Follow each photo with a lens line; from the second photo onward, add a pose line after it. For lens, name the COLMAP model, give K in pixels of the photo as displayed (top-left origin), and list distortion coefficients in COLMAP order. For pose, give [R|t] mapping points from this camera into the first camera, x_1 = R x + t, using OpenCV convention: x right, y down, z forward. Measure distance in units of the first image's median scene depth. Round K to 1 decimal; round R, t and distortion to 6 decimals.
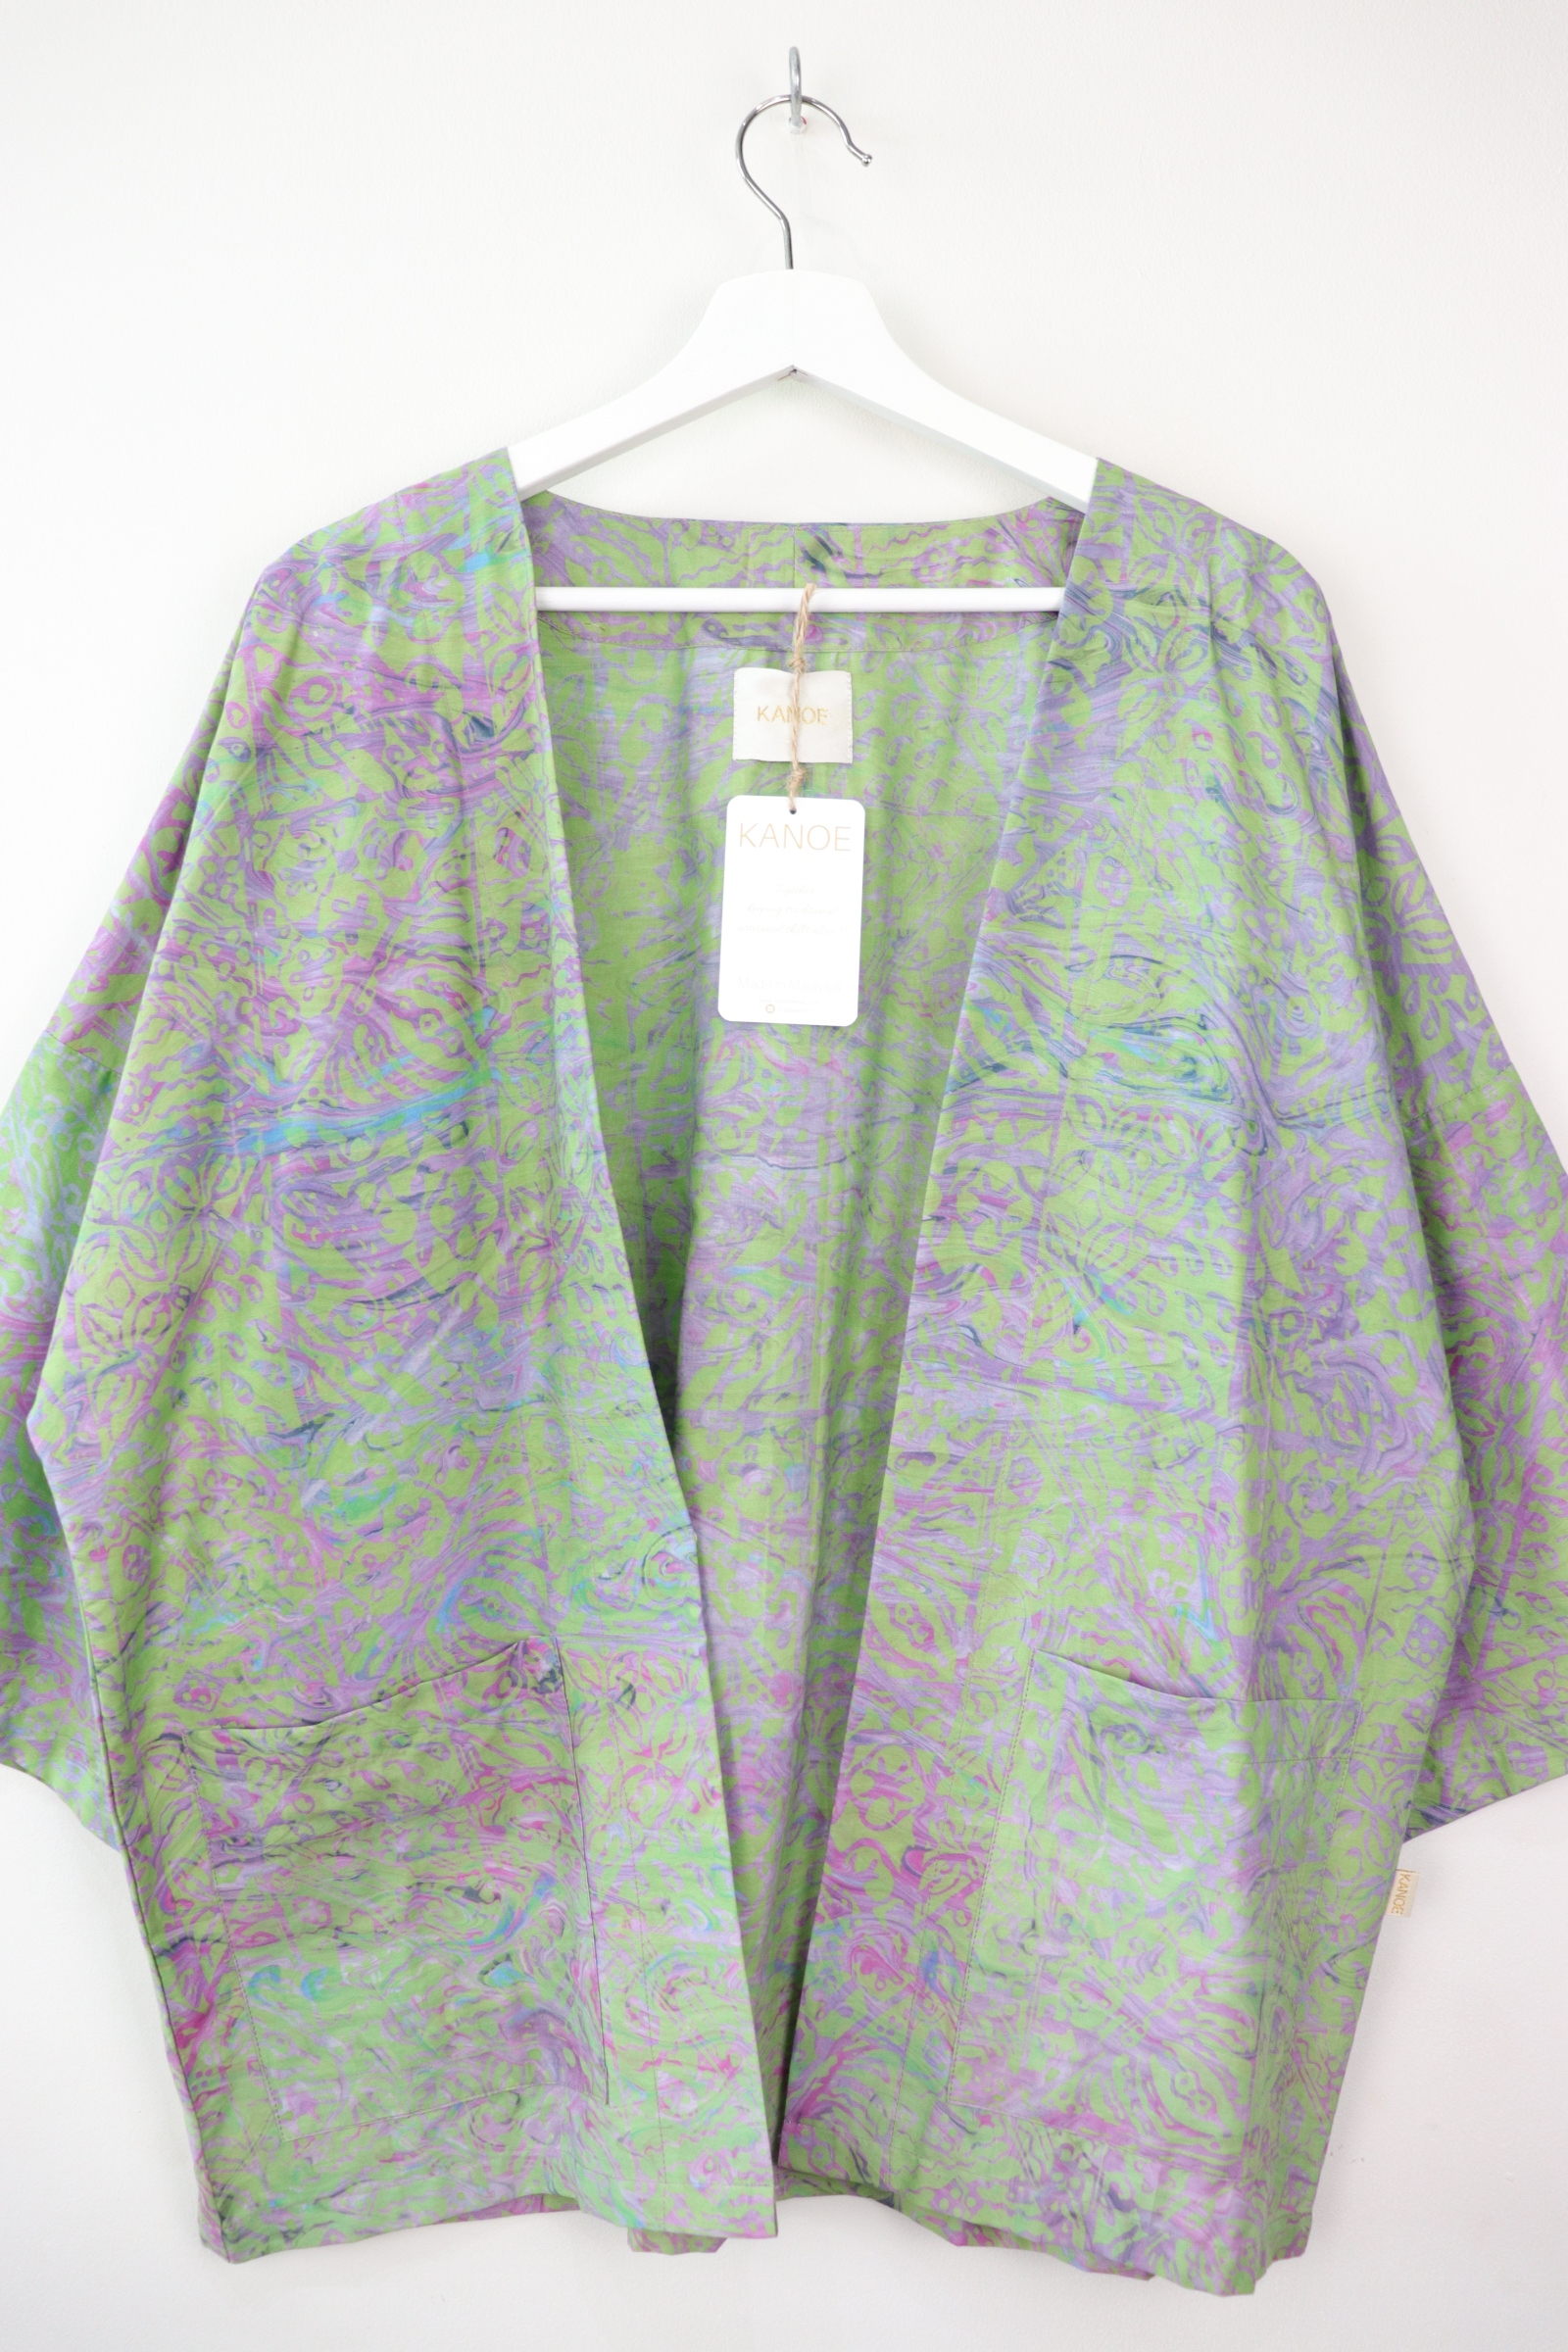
lens RADIAL K [[2069.7, 0, 786.8], [0, 2069.7, 1189.0], [0, 0, 1]] dist [-0.116462, 0.048270]
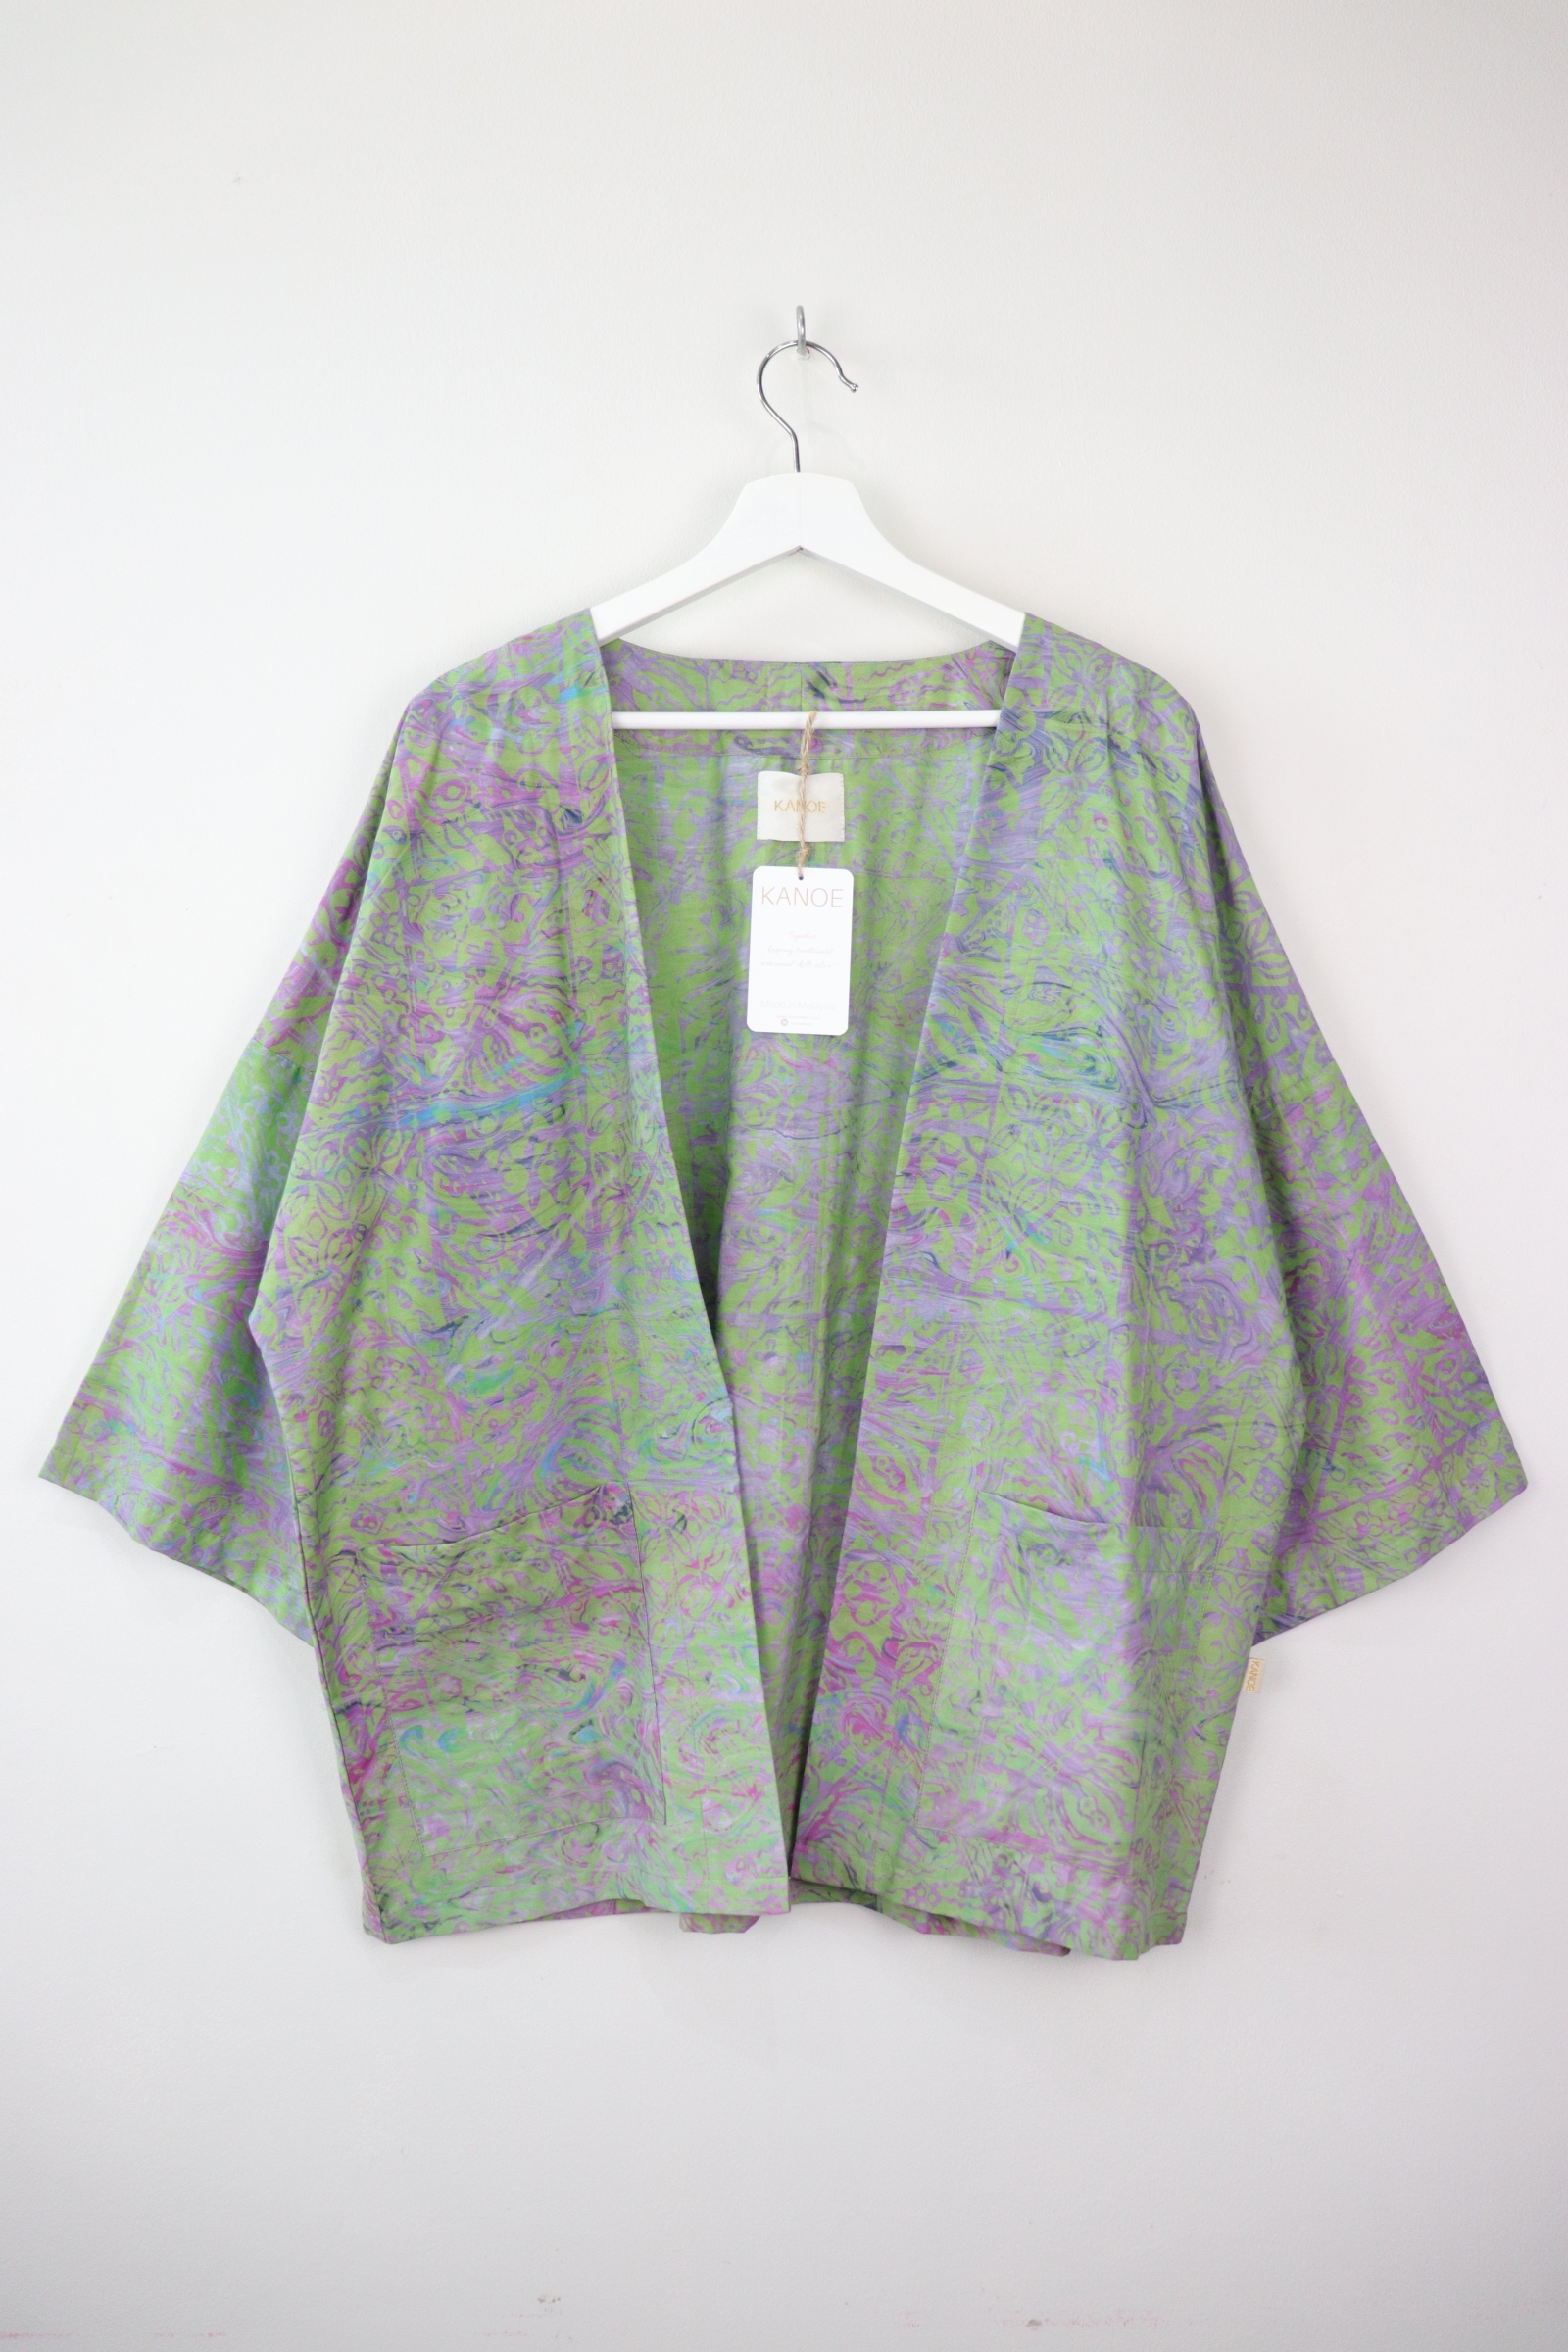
lens RADIAL K [[2069.7, 0, 717.3], [0, 2069.7, 1153.9], [0, 0, 1]] dist [-0.116462, 0.048270]
pose [[0.999270, -0.001331, -0.038179, -0.000396], [0.001262, 0.999998, -0.001834, 0.002741], [0.038182, 0.001785, 0.999269, -0.373061]]
